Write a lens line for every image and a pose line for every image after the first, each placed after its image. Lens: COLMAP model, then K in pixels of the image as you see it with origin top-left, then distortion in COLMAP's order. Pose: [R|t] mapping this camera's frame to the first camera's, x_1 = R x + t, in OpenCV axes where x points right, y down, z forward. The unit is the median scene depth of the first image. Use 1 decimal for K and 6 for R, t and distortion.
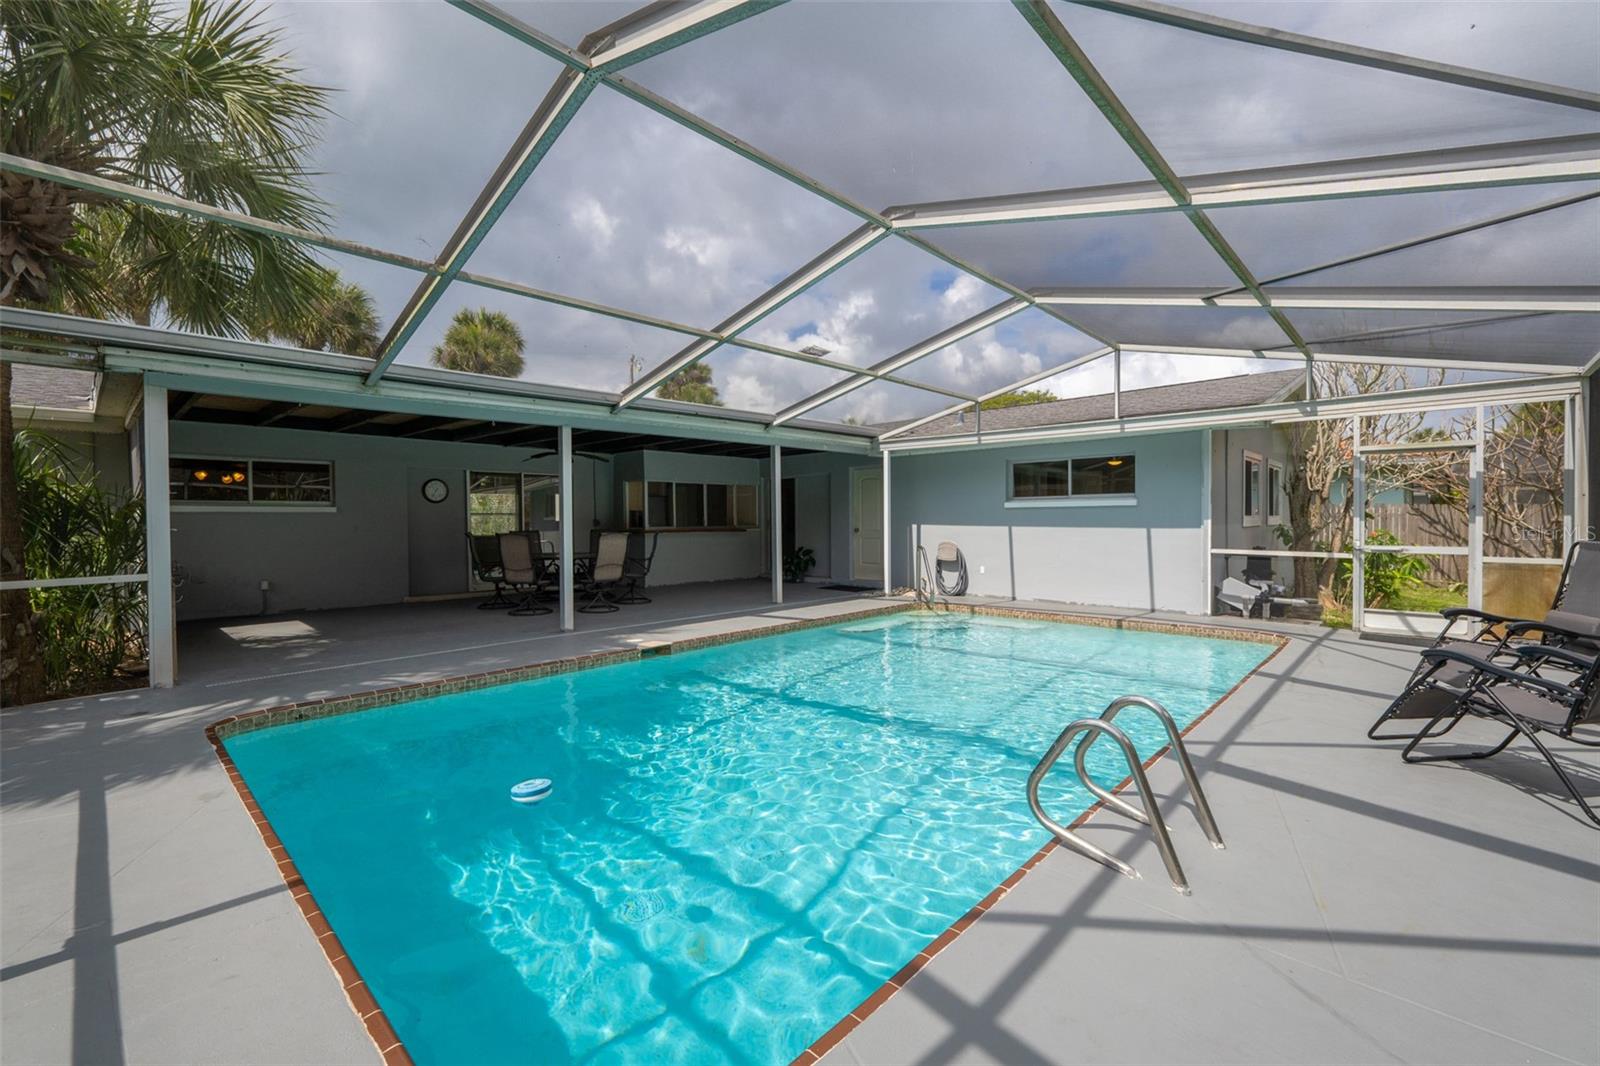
lens RADIAL K [[669.2, 0, 800.0], [0, 669.2, 533.0], [0, 0, 1]] dist [-0.000085, -0.000020]
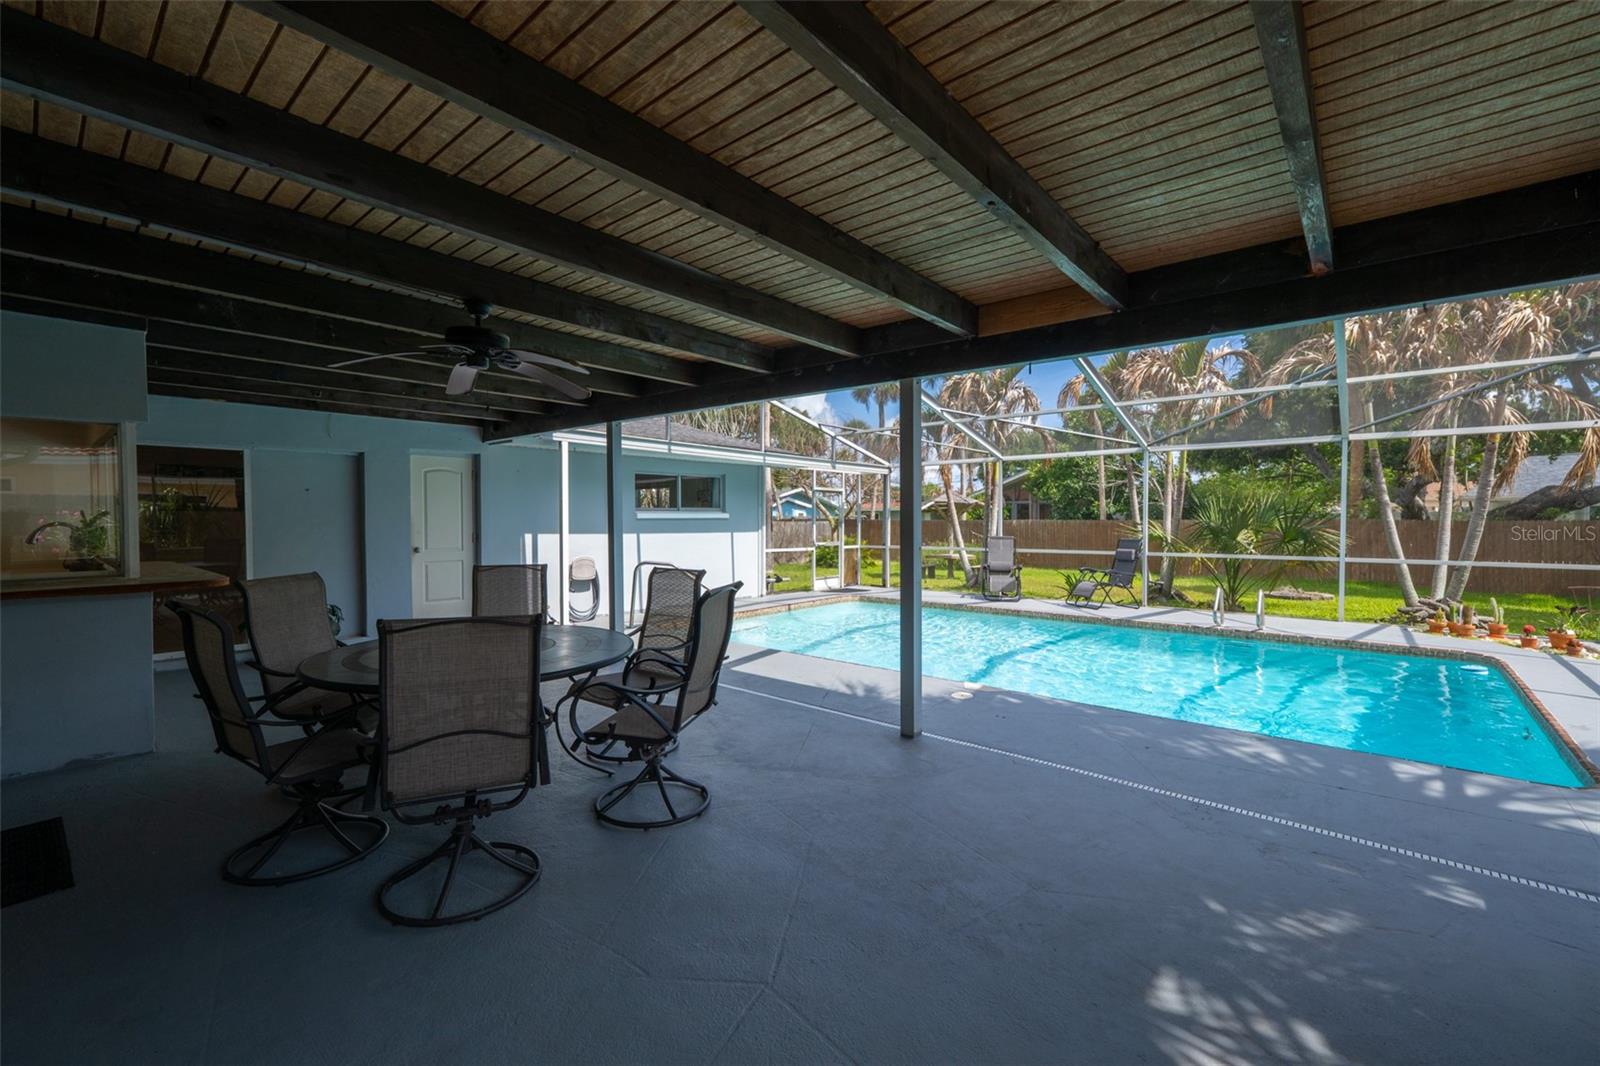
lens RADIAL K [[669.2, 0, 800.0], [0, 669.2, 533.0], [0, 0, 1]] dist [-0.000085, -0.000020]
pose [[-0.050755, -0.016382, 0.998577, -0.835442], [0.022767, 0.999587, 0.017556, -0.033454], [-0.998452, 0.023626, -0.050361, 0.989795]]
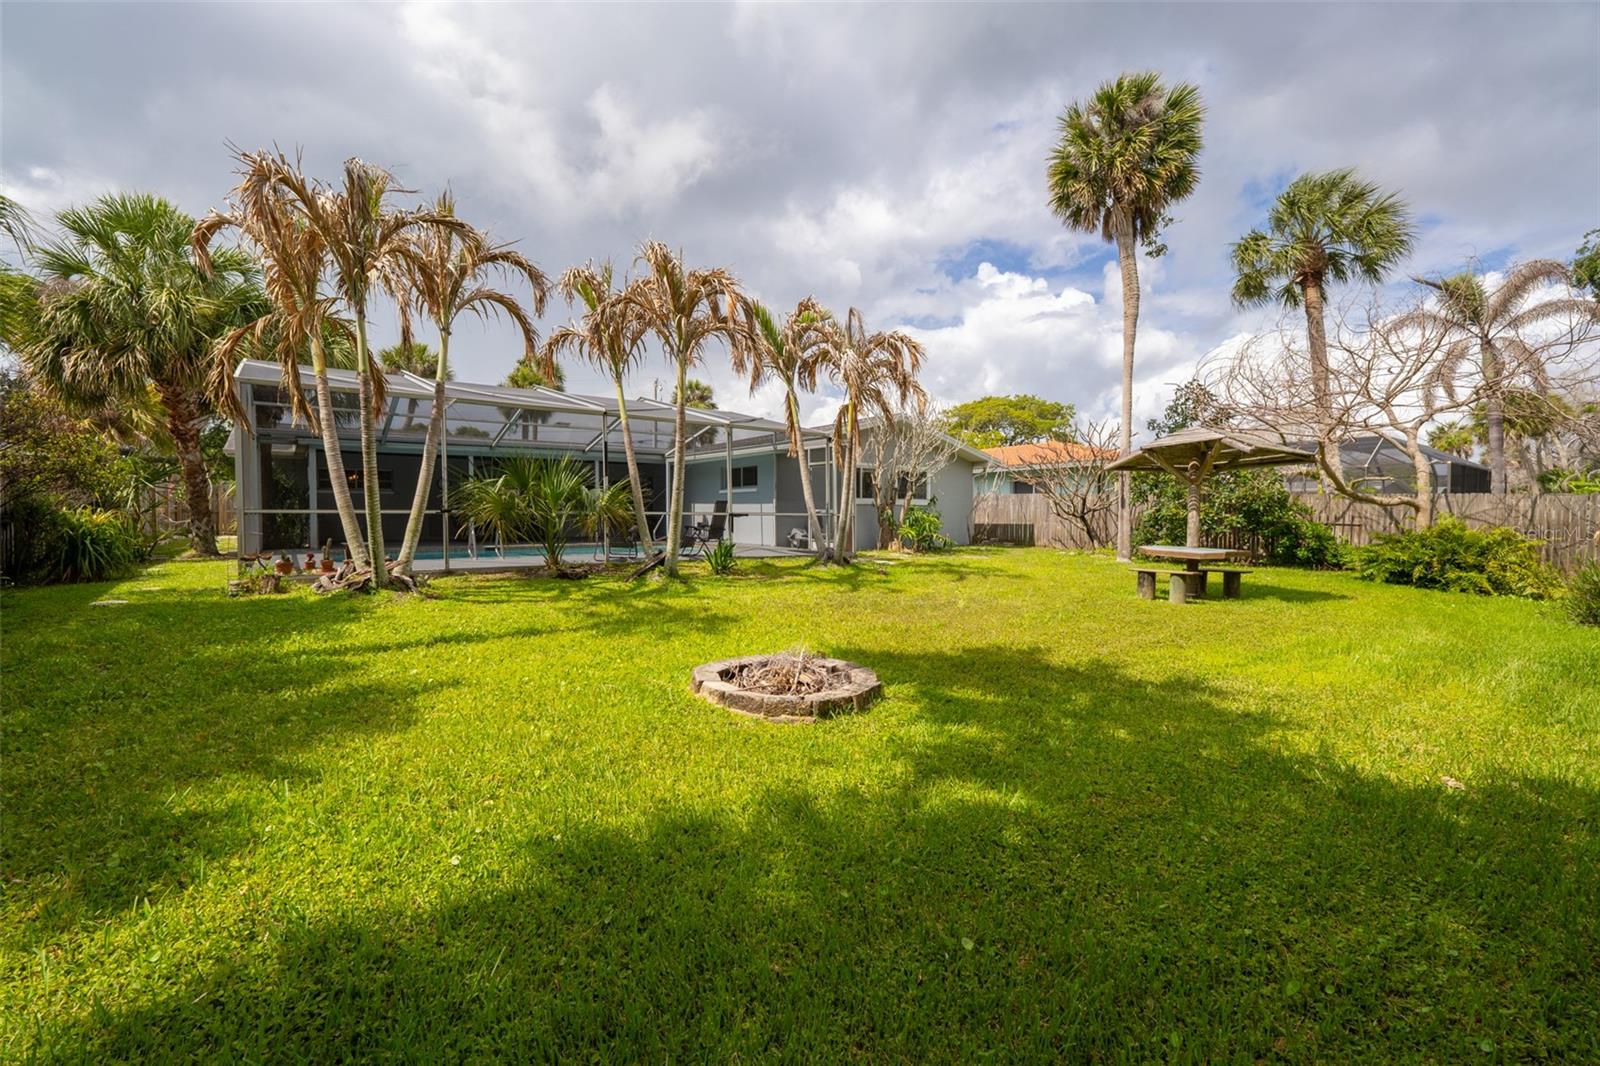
lens RADIAL K [[669.2, 0, 800.0], [0, 669.2, 533.0], [0, 0, 1]] dist [-0.000085, -0.000020]
pose [[0.986136, 0.014013, -0.165346, 1.016464], [-0.012755, 0.999881, 0.008665, 0.063996], [0.165448, -0.006436, 0.986198, -0.959672]]
